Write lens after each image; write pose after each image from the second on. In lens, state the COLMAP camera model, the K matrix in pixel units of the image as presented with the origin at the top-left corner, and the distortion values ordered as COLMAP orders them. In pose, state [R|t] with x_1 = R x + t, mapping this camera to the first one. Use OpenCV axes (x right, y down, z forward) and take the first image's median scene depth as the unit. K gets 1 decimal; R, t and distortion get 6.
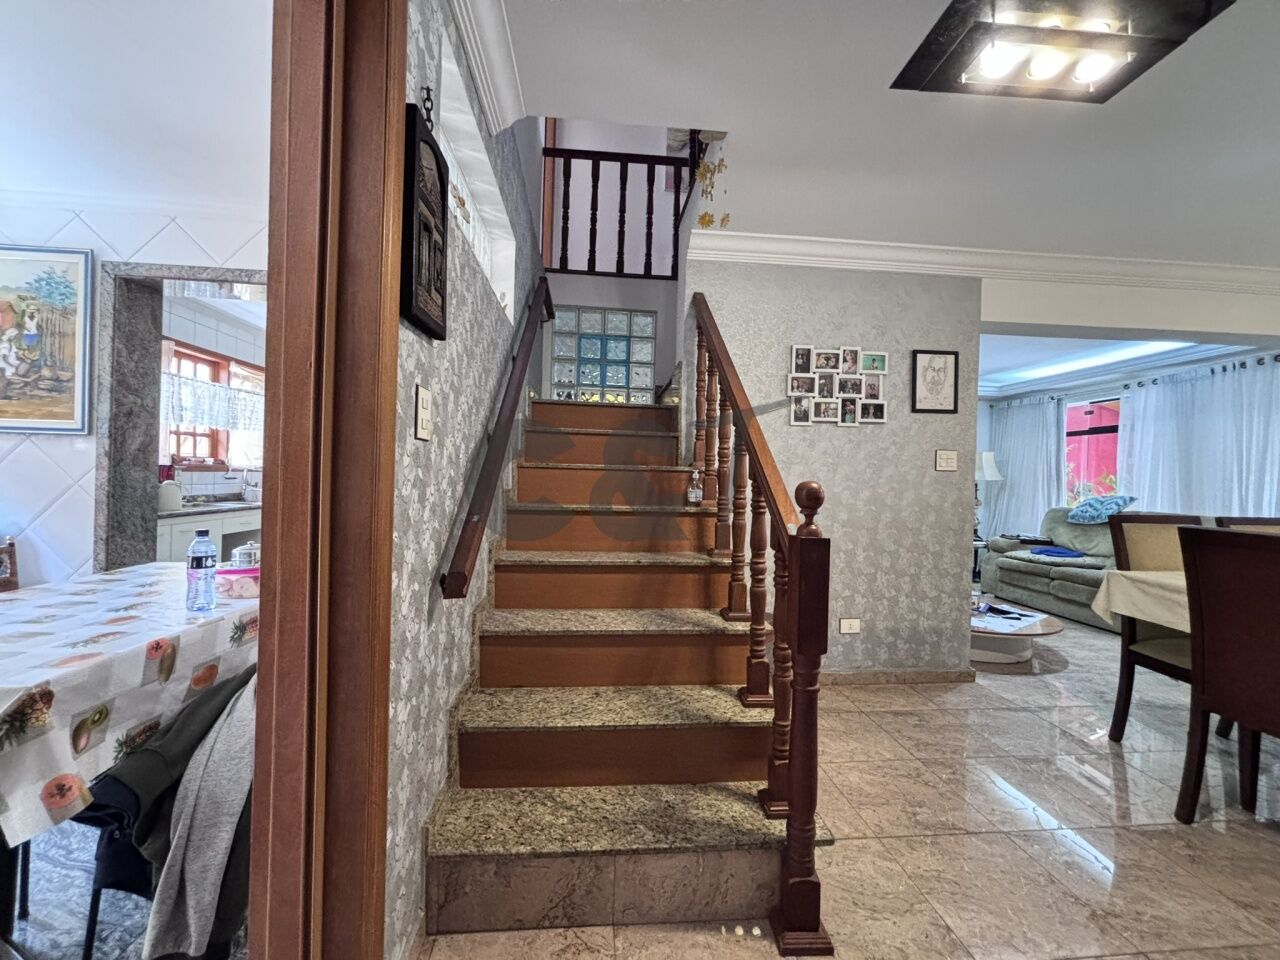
lens RADIAL K [[515.7, 0, 640.1], [0, 515.7, 480.3], [0, 0, 1]] dist [-0.001404, 0.000944]
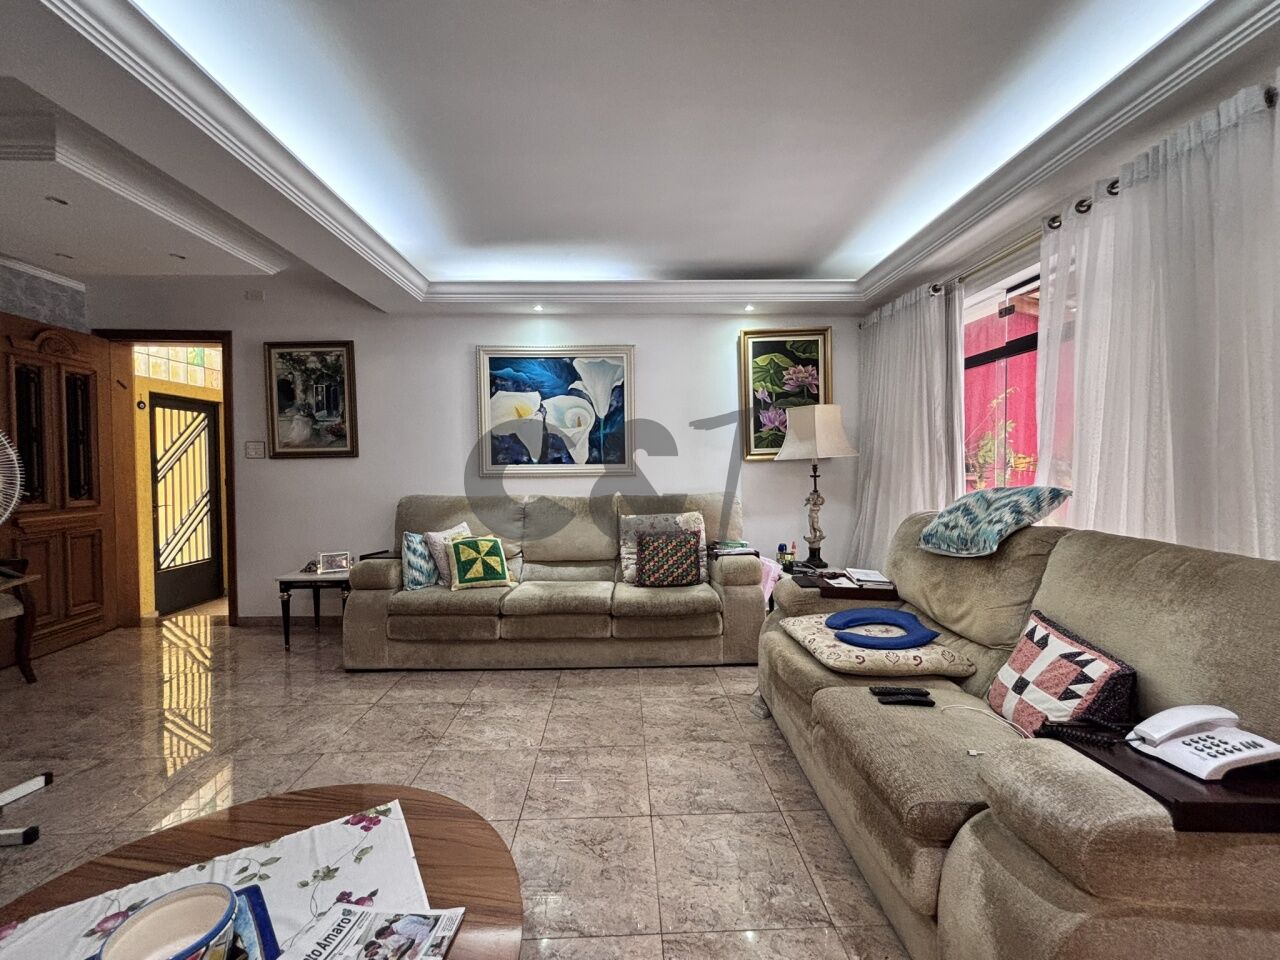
lens RADIAL K [[515.7, 0, 639.3], [0, 515.7, 476.7], [0, 0, 1]] dist [-0.001404, 0.000944]
pose [[0.997197, -0.030204, -0.068452, 1.086598], [0.031045, 0.999455, 0.011257, 0.013795], [0.068075, -0.013350, 0.997591, 0.962529]]
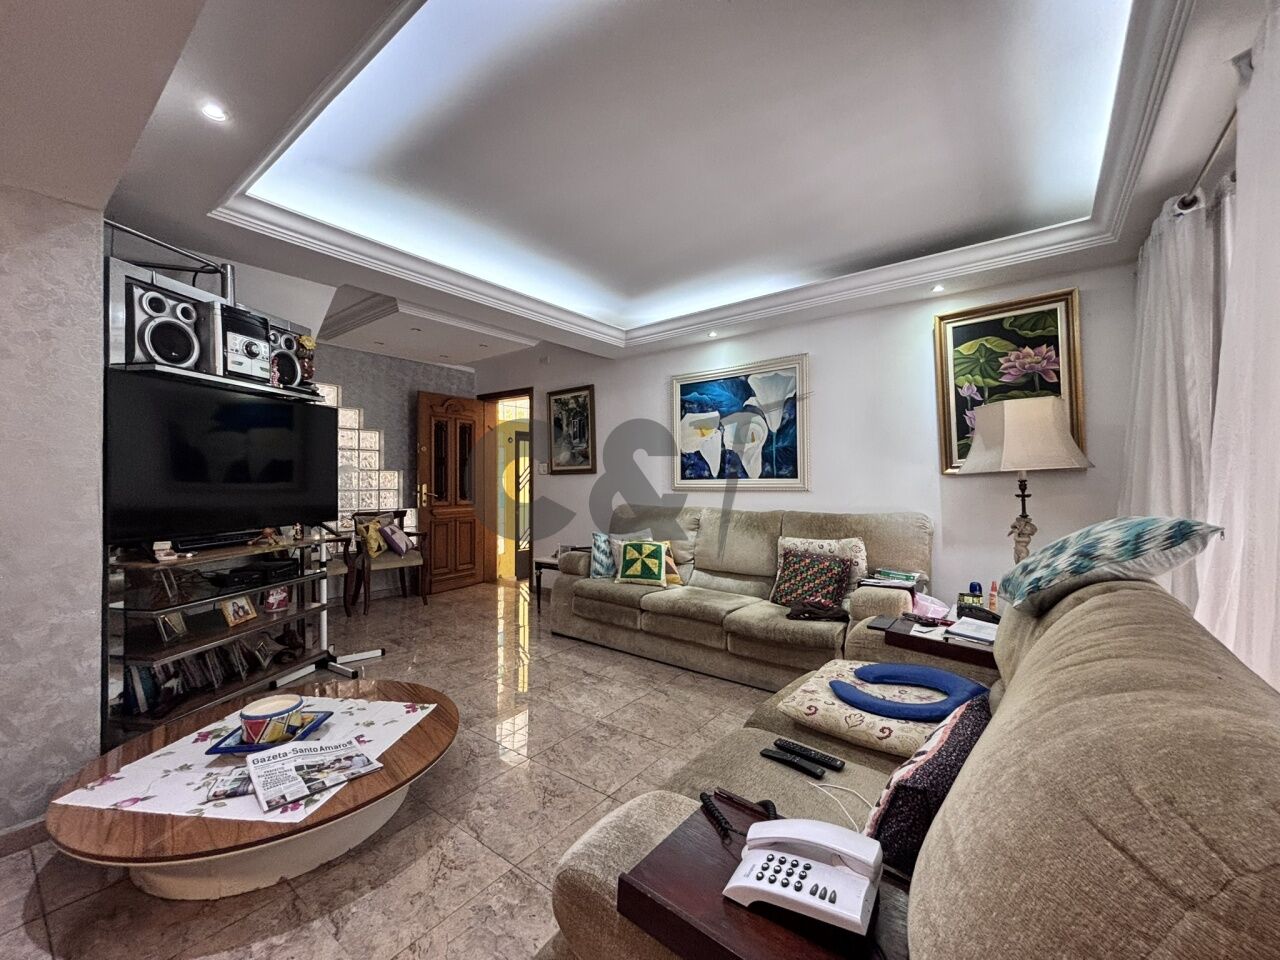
lens RADIAL K [[515.7, 0, 642.4], [0, 515.7, 474.8], [0, 0, 1]] dist [-0.001404, 0.000944]
pose [[0.730116, -0.036092, -0.682370, 1.530137], [0.015419, 0.999220, -0.036353, 0.025264], [0.683150, 0.016020, 0.730103, 1.088869]]
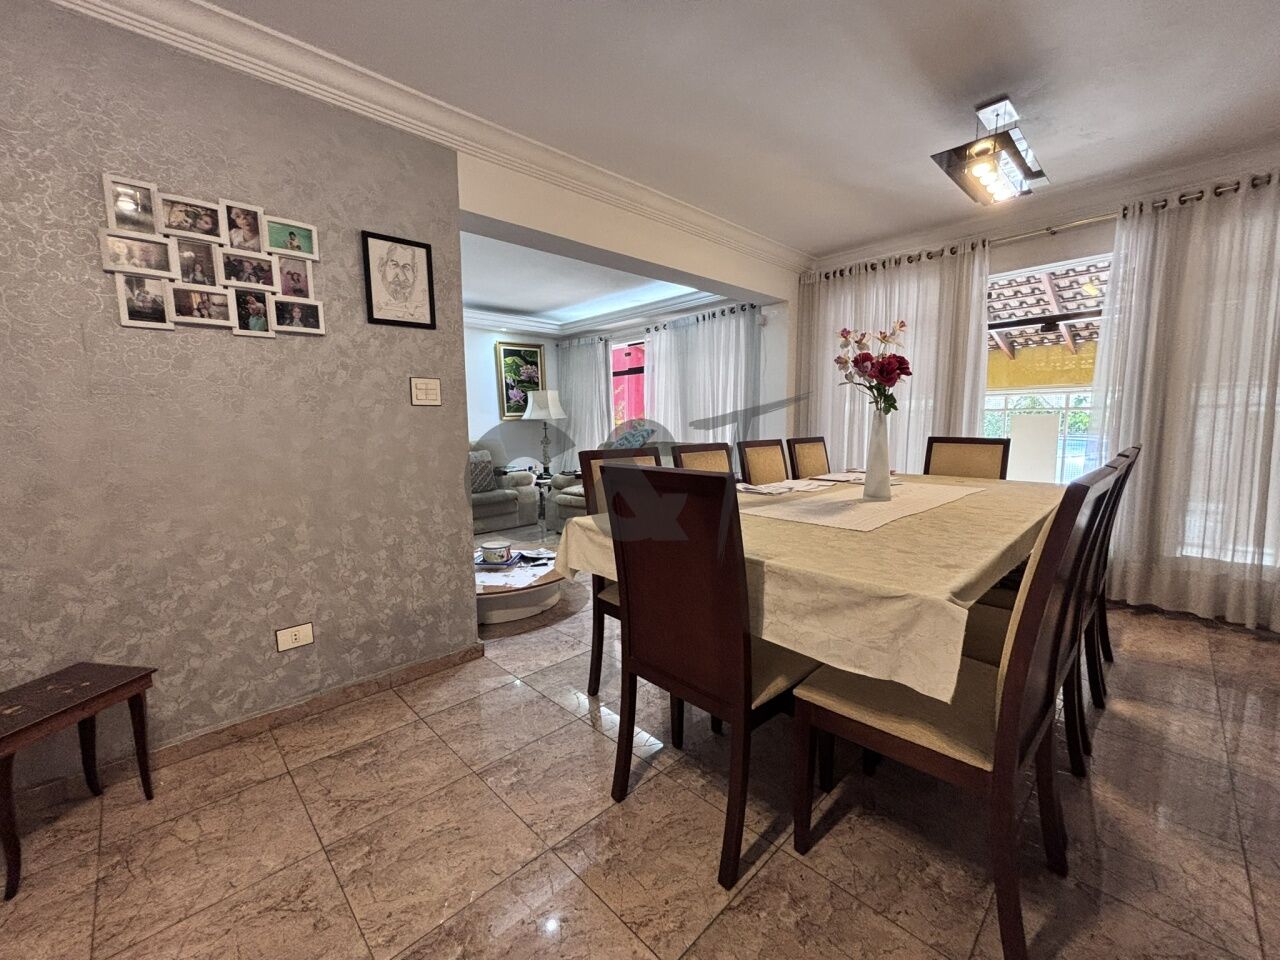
lens RADIAL K [[515.7, 0, 639.1], [0, 515.7, 481.7], [0, 0, 1]] dist [-0.001404, 0.000944]
pose [[0.783786, -0.103832, 0.612290, 0.361938], [0.036807, 0.991958, 0.121100, 0.012959], [-0.619940, -0.072380, 0.781304, 0.198873]]
